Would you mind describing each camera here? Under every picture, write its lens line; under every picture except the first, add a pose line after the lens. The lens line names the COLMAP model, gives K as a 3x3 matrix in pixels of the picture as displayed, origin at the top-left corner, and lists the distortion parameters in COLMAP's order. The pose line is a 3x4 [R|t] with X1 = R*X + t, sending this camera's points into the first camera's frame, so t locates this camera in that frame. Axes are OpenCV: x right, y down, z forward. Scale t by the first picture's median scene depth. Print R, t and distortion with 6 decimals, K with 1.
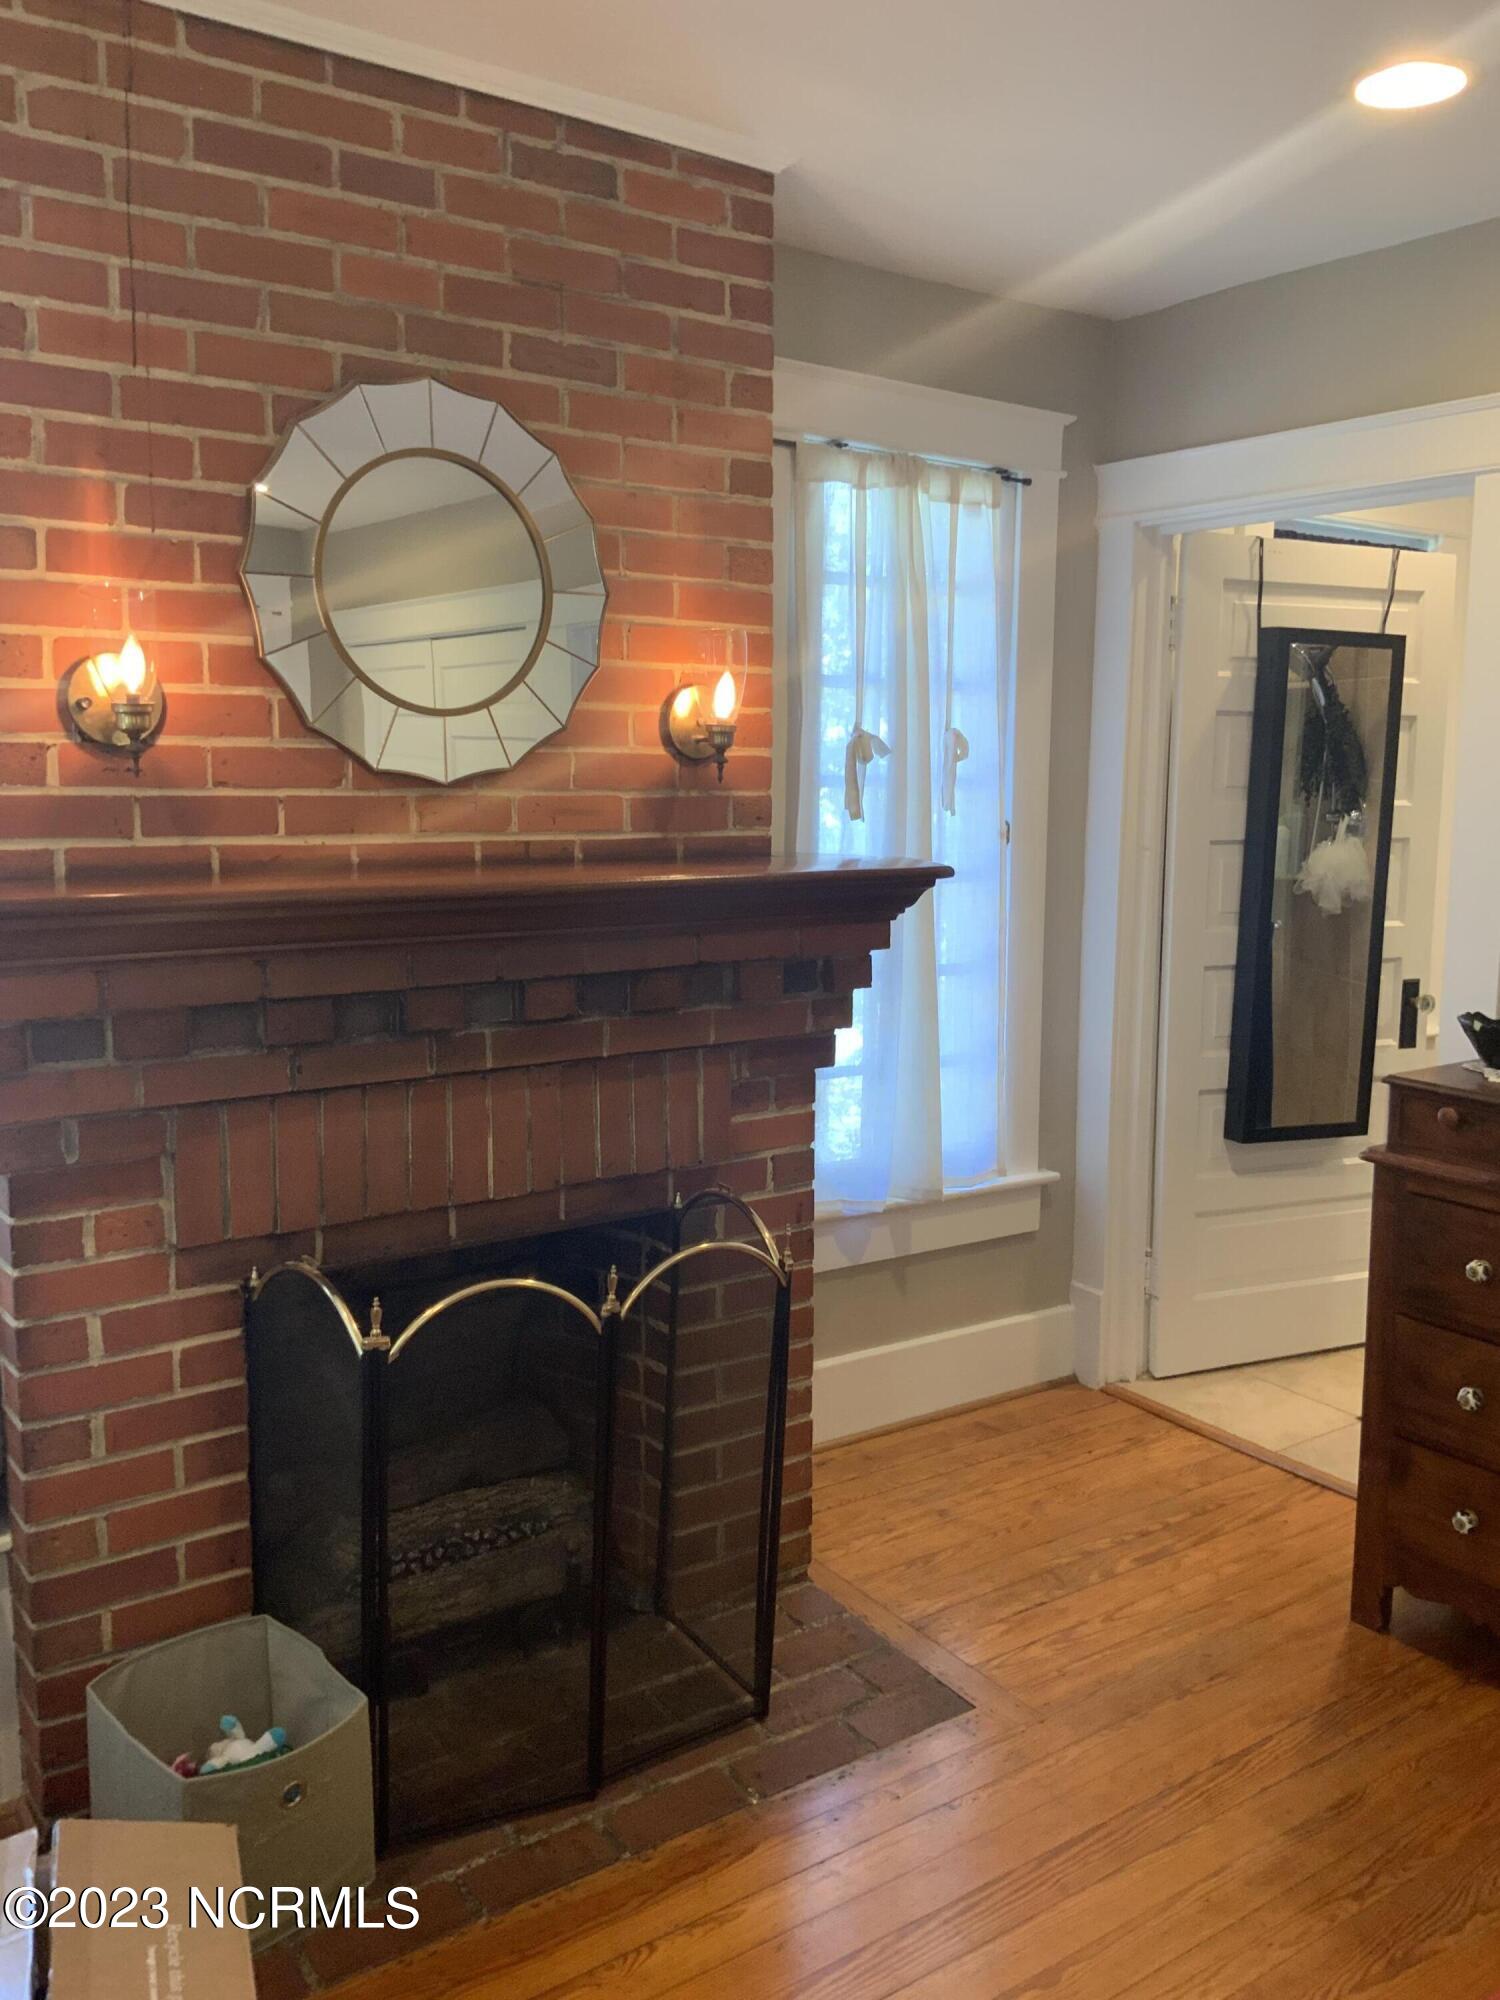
lens RADIAL K [[1686.2, 0, 753.8], [0, 1686.2, 997.2], [0, 0, 1]] dist [0.071878, 0.002695]
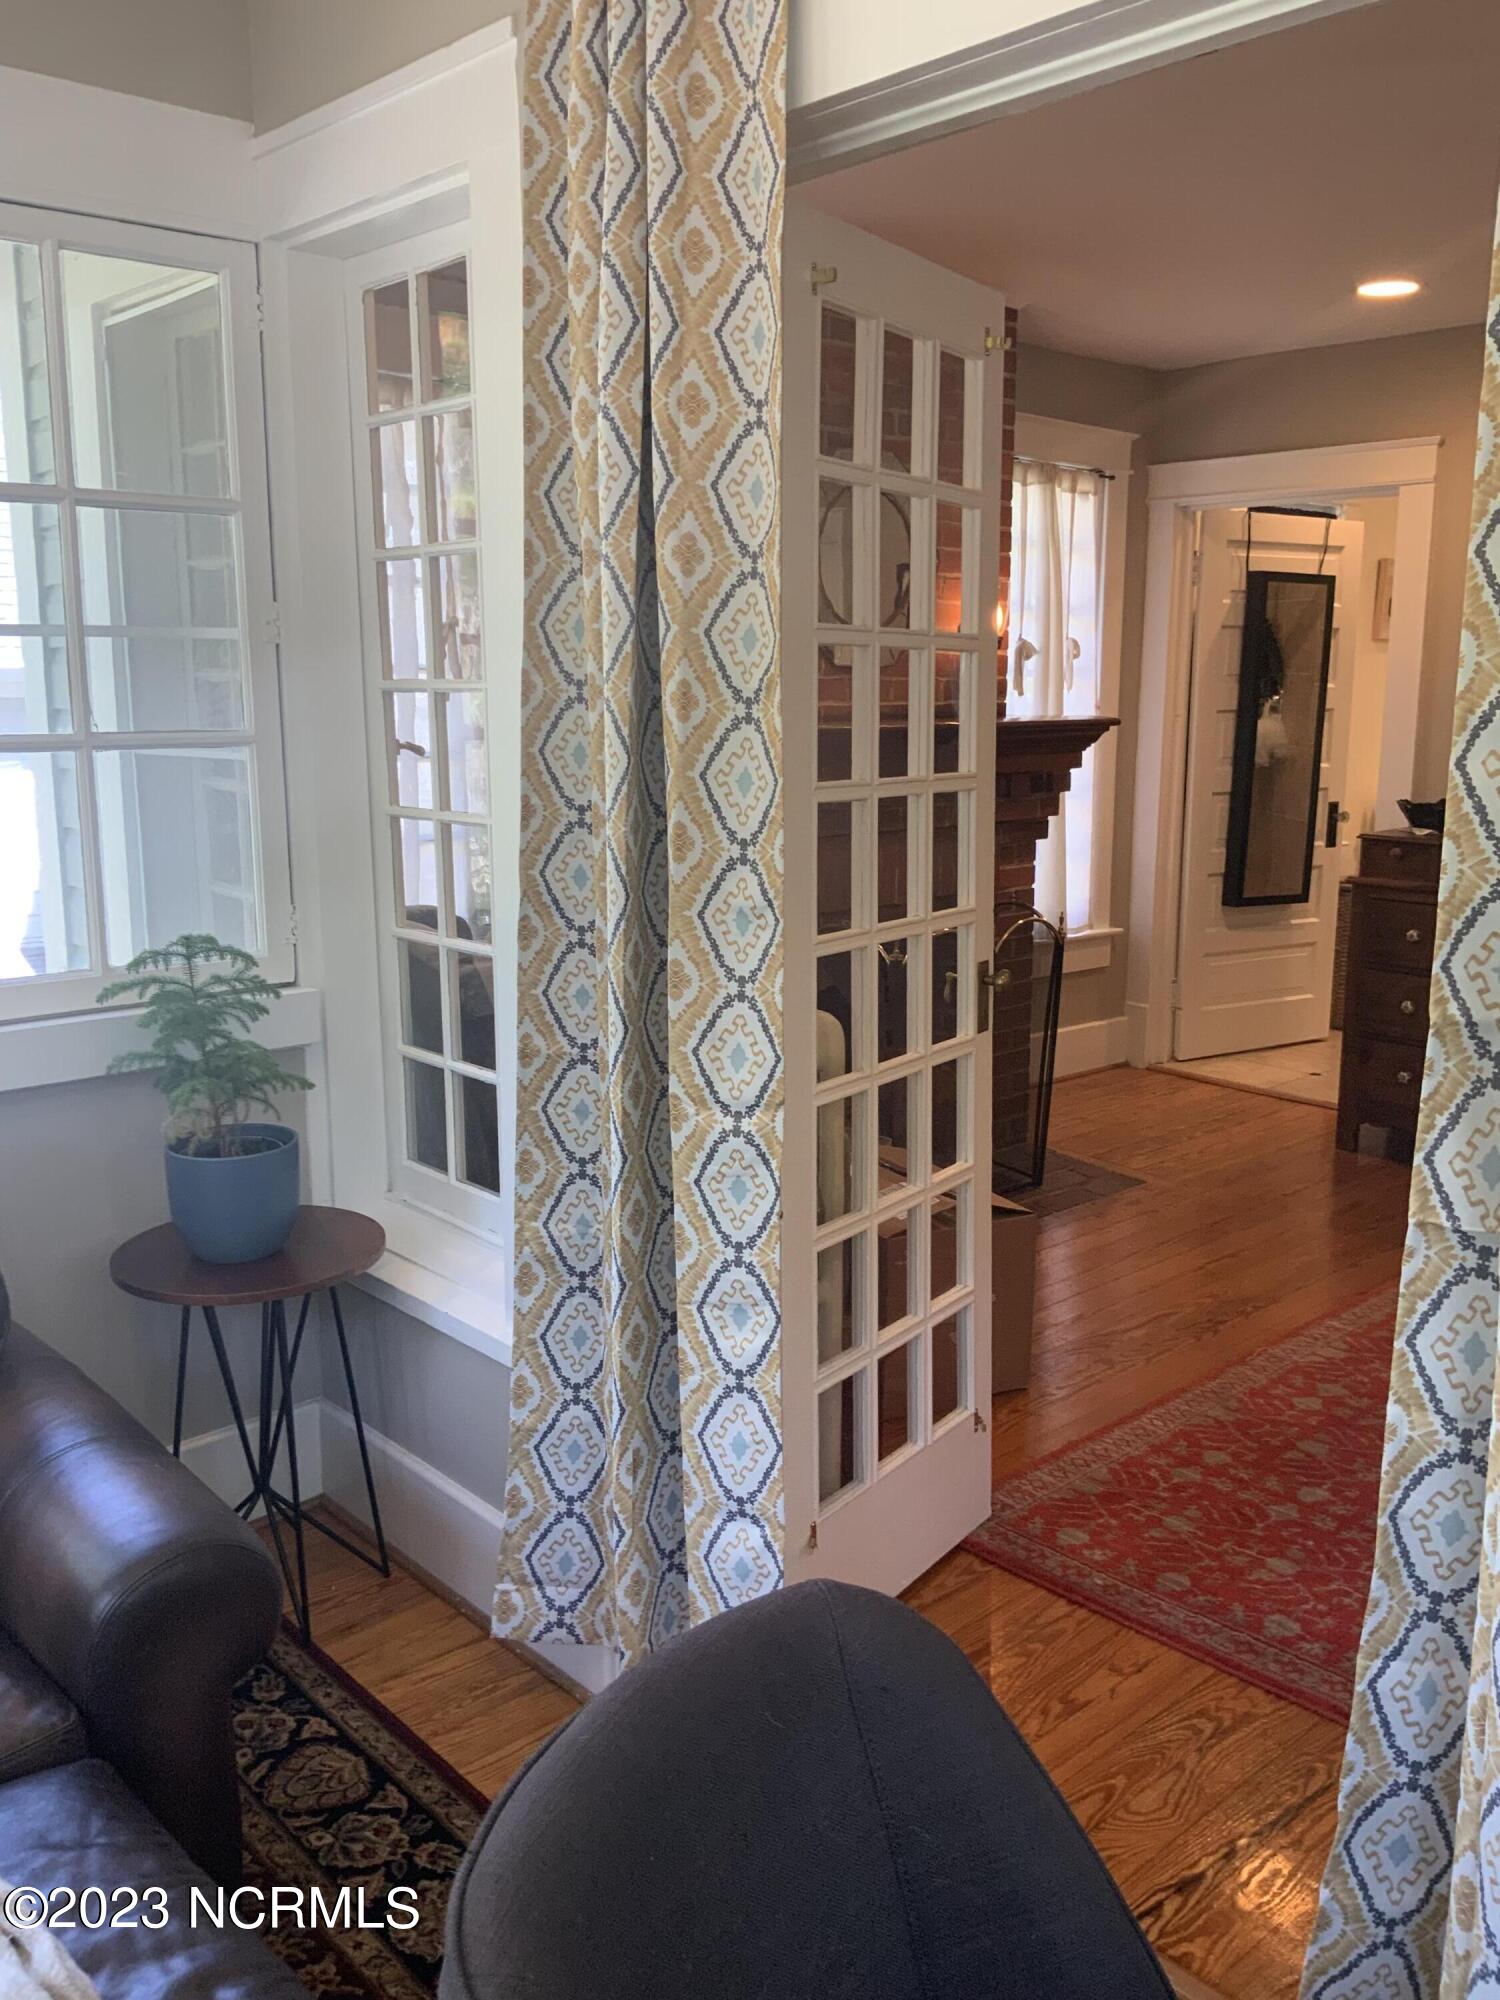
lens RADIAL K [[1686.2, 0, 746.2], [0, 1686.2, 1002.3], [0, 0, 1]] dist [0.071878, 0.002695]
pose [[0.993440, -0.026886, 0.111148, -0.336204], [0.020954, 0.998310, 0.054201, 0.080549], [-0.112418, -0.051516, 0.992325, -0.503977]]
